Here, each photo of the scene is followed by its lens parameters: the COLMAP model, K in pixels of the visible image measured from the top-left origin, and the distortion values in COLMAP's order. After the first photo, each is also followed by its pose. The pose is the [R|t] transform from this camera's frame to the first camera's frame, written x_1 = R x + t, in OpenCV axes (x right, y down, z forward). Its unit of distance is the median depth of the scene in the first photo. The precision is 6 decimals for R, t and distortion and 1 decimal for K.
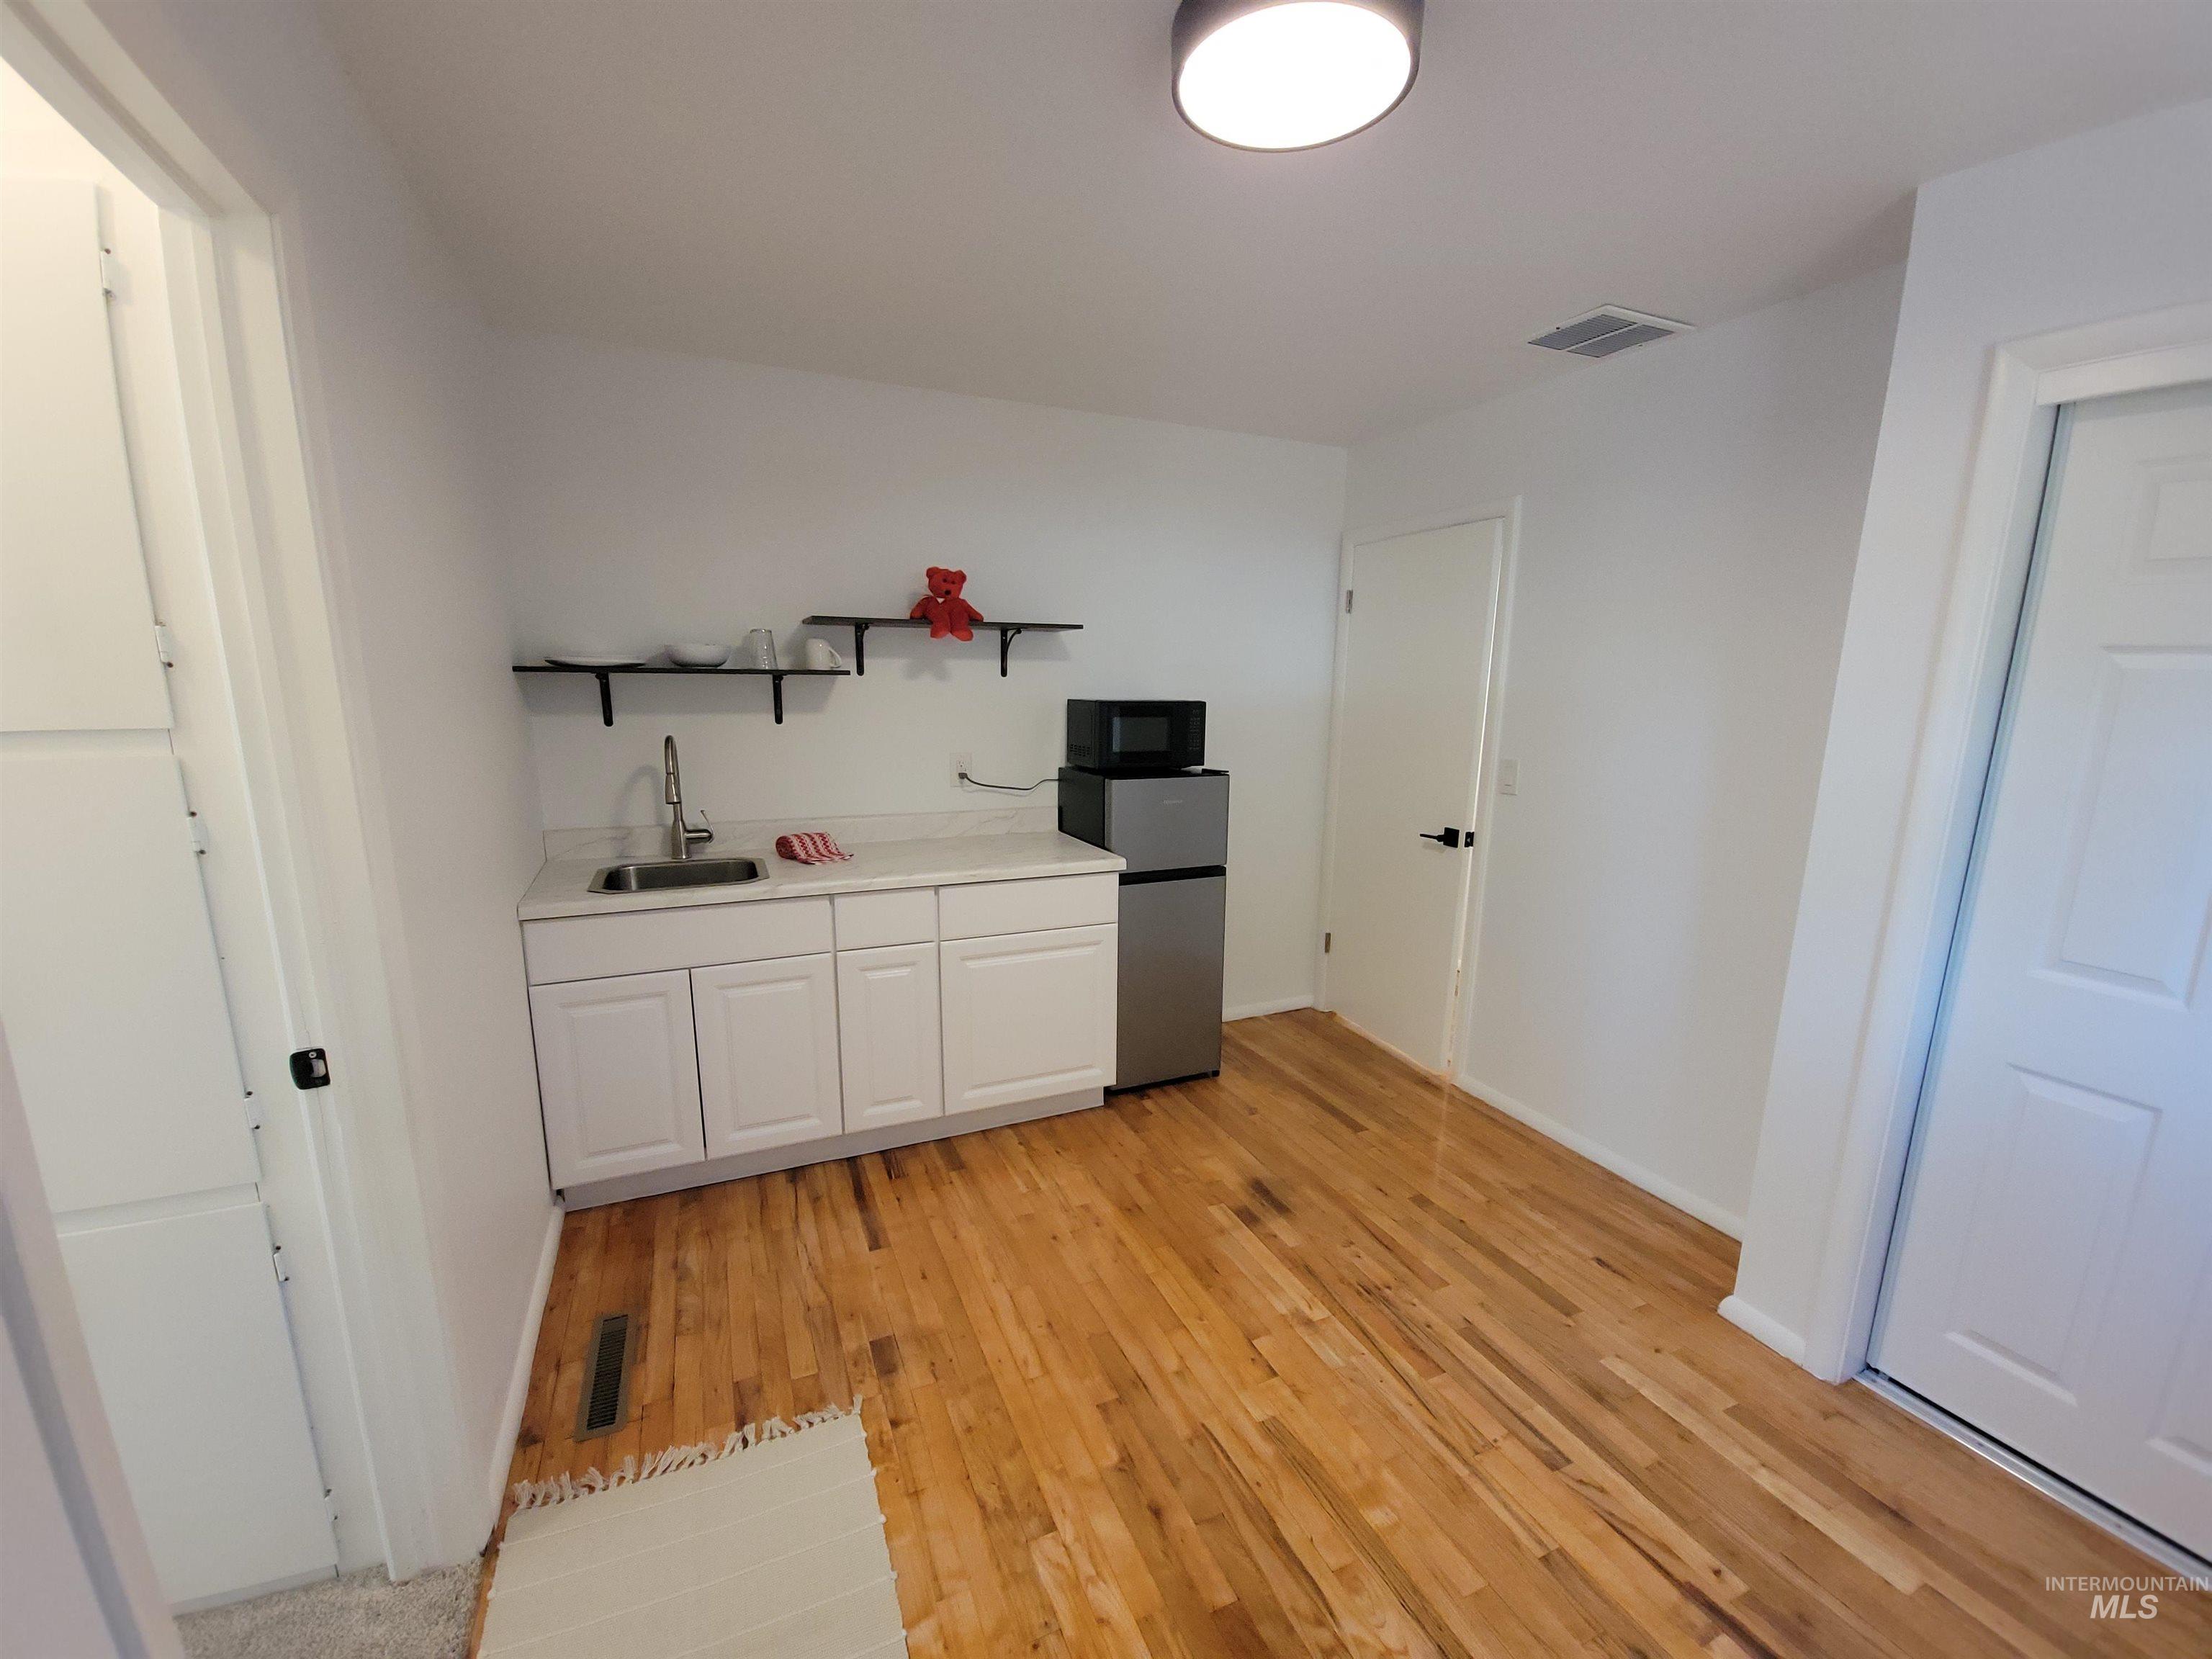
lens RADIAL K [[901.5, 0, 1110.1], [0, 901.5, 855.4], [0, 0, 1]] dist [-0.000855, -0.004394]
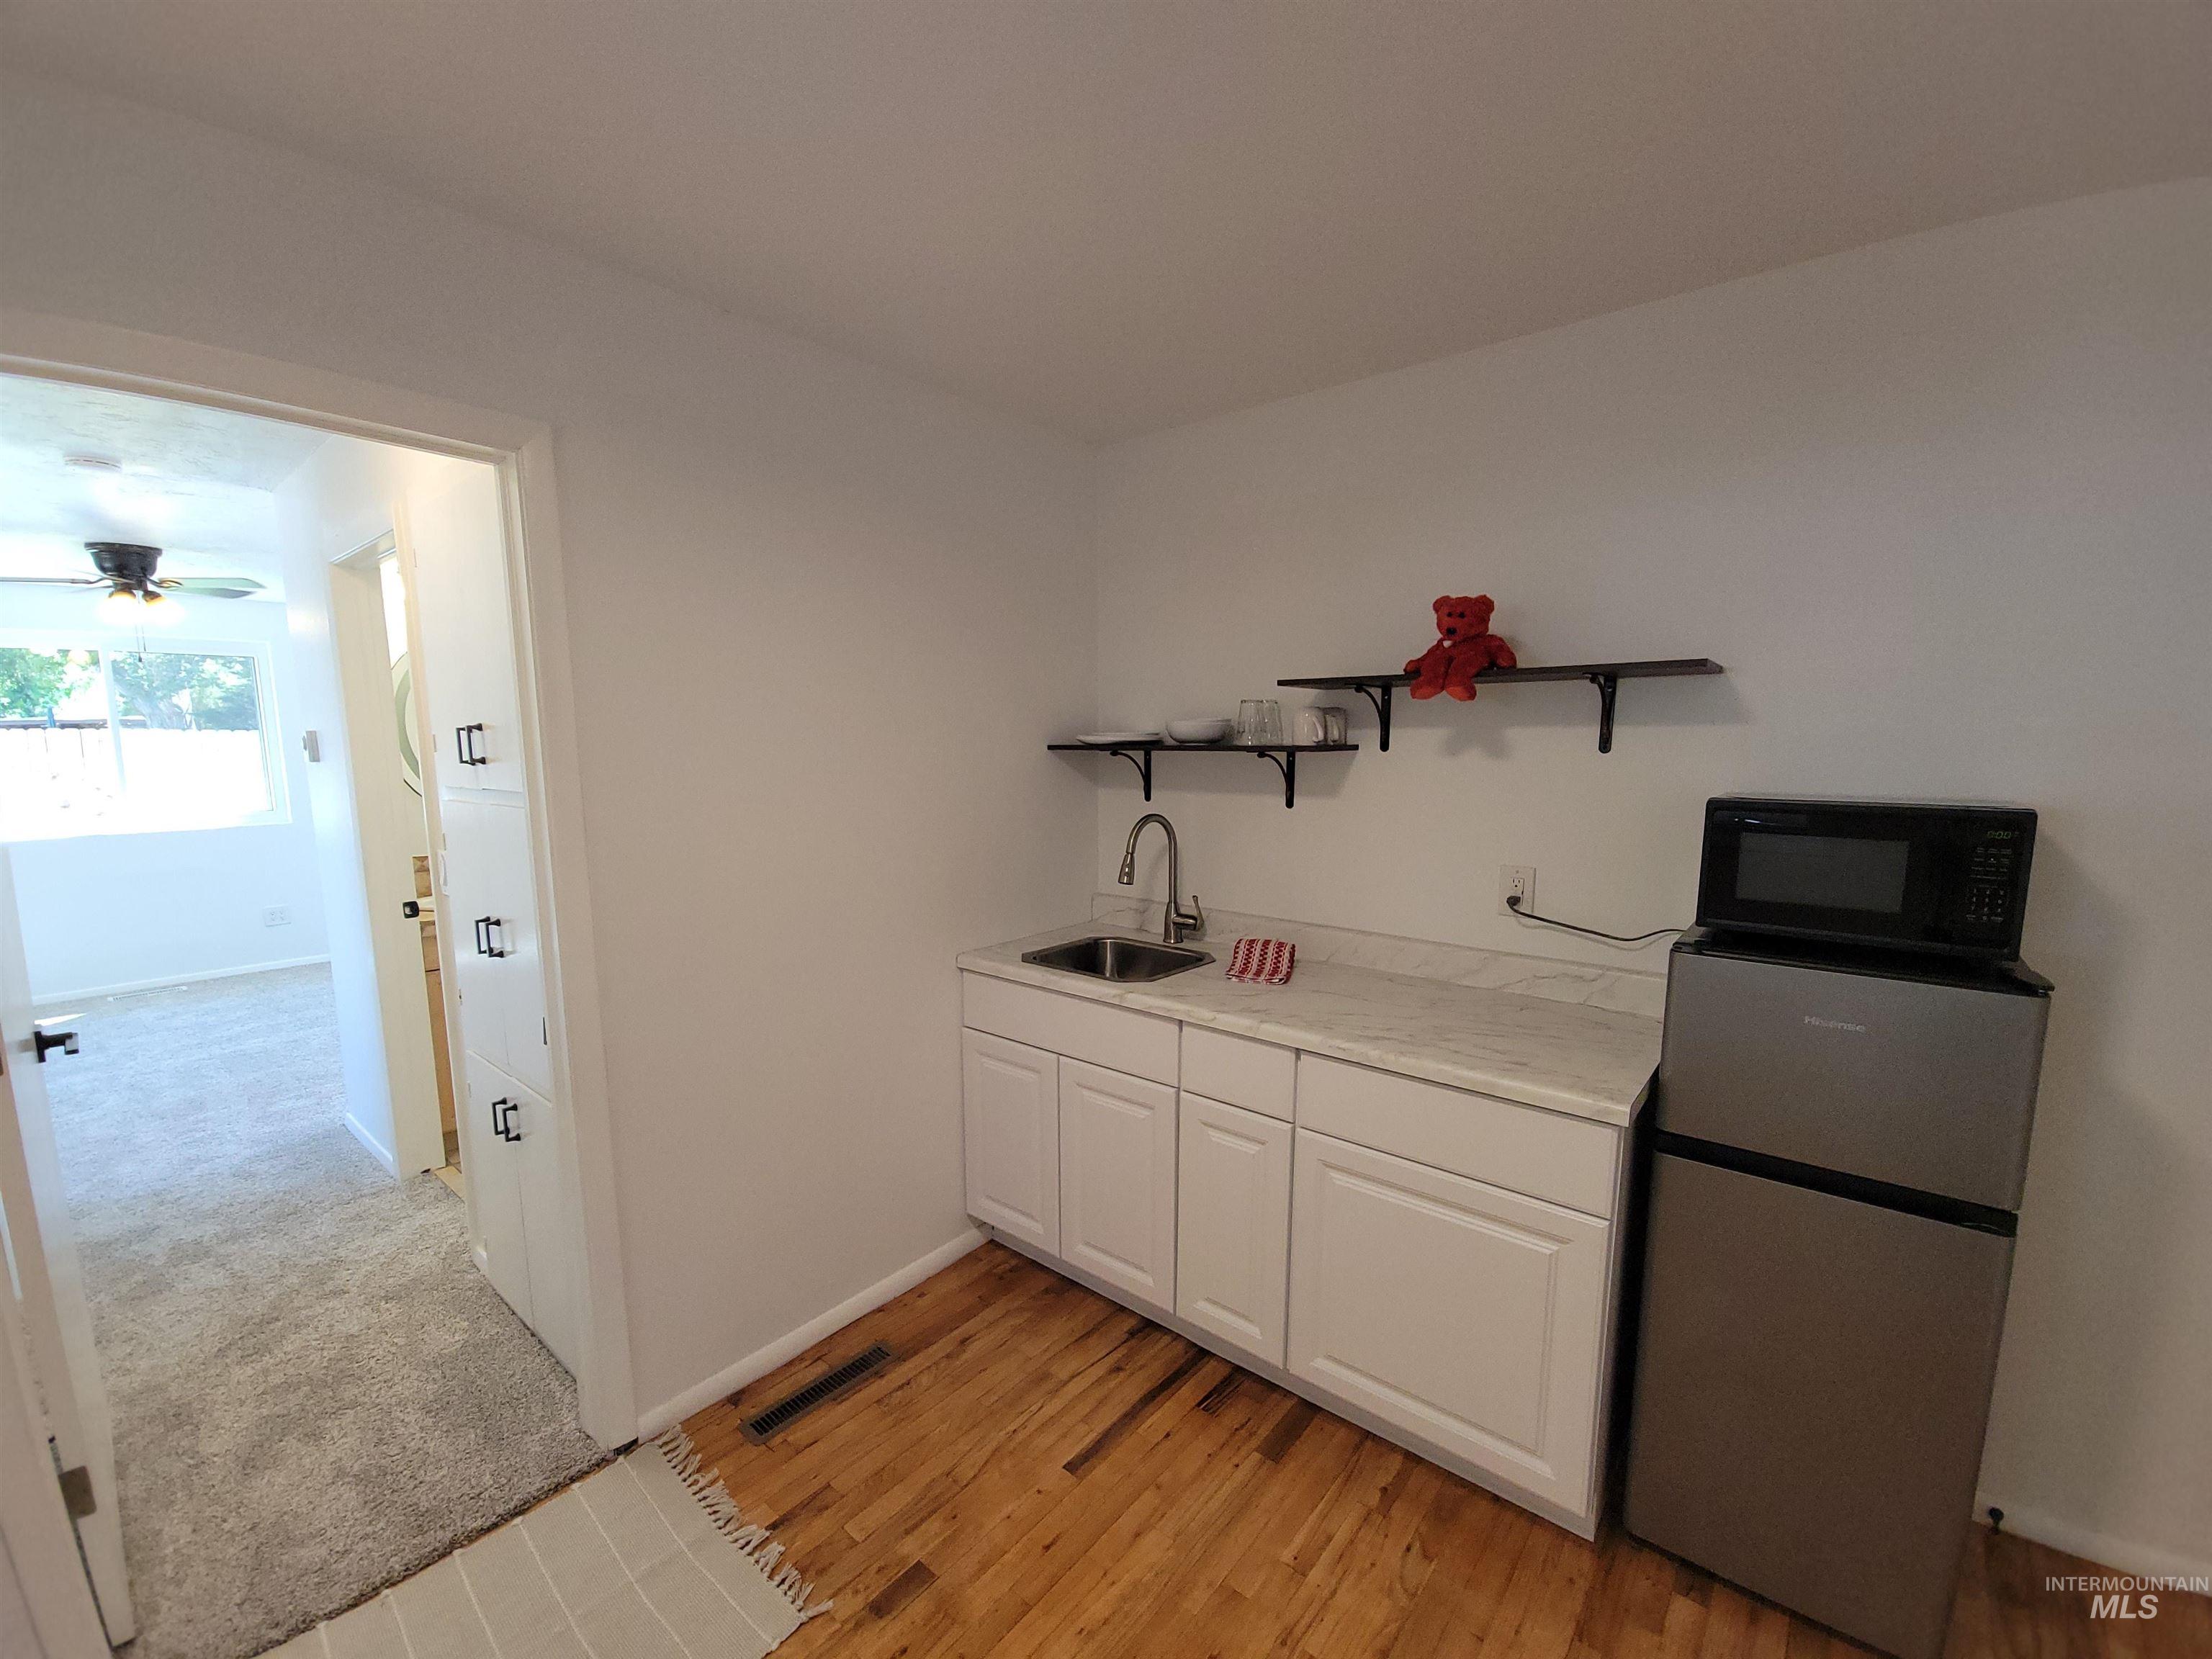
lens RADIAL K [[901.5, 0, 1104.2], [0, 901.5, 859.8], [0, 0, 1]] dist [-0.000855, -0.004394]
pose [[0.432820, 0.107925, -0.894997, 0.338948], [-0.166989, 0.985224, 0.038050, -0.107350], [0.885879, 0.132986, 0.444447, 0.503671]]
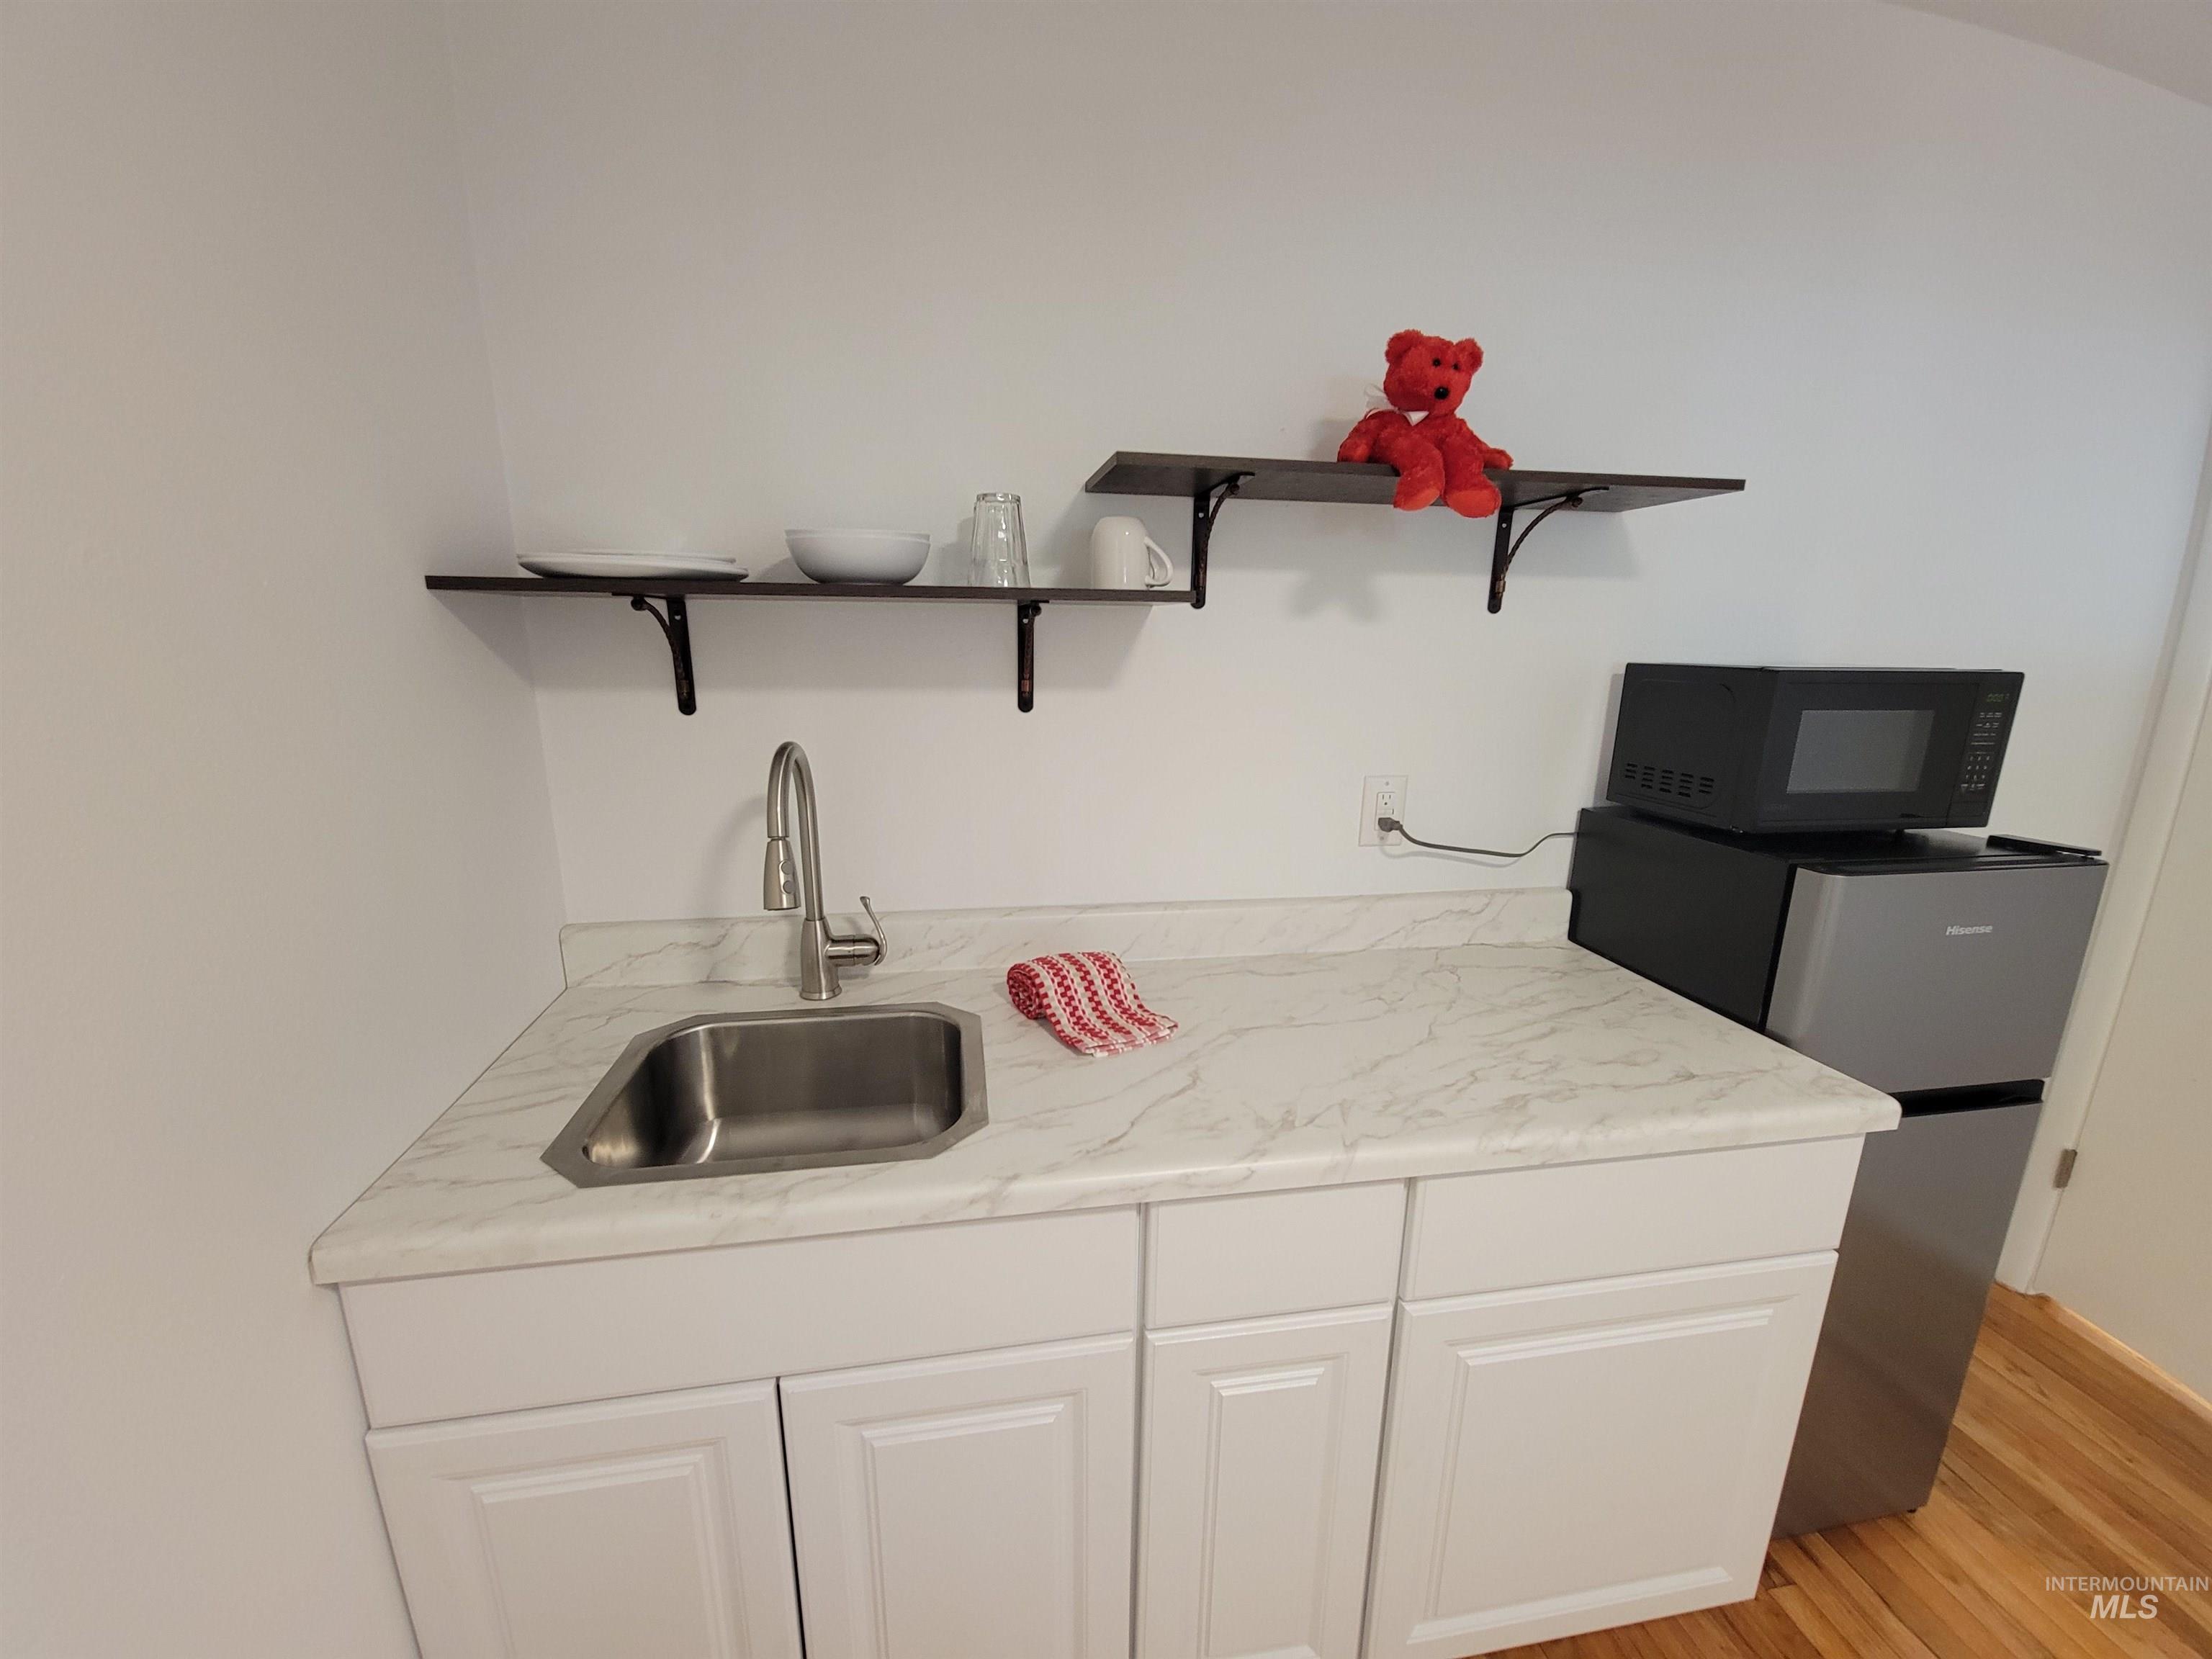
lens RADIAL K [[901.5, 0, 1104.1], [0, 901.5, 853.3], [0, 0, 1]] dist [-0.000855, -0.004394]
pose [[0.967929, 0.060828, -0.243749, -0.220580], [-0.049691, 0.997432, 0.051586, -0.104046], [0.246260, -0.037819, 0.968466, 0.583509]]
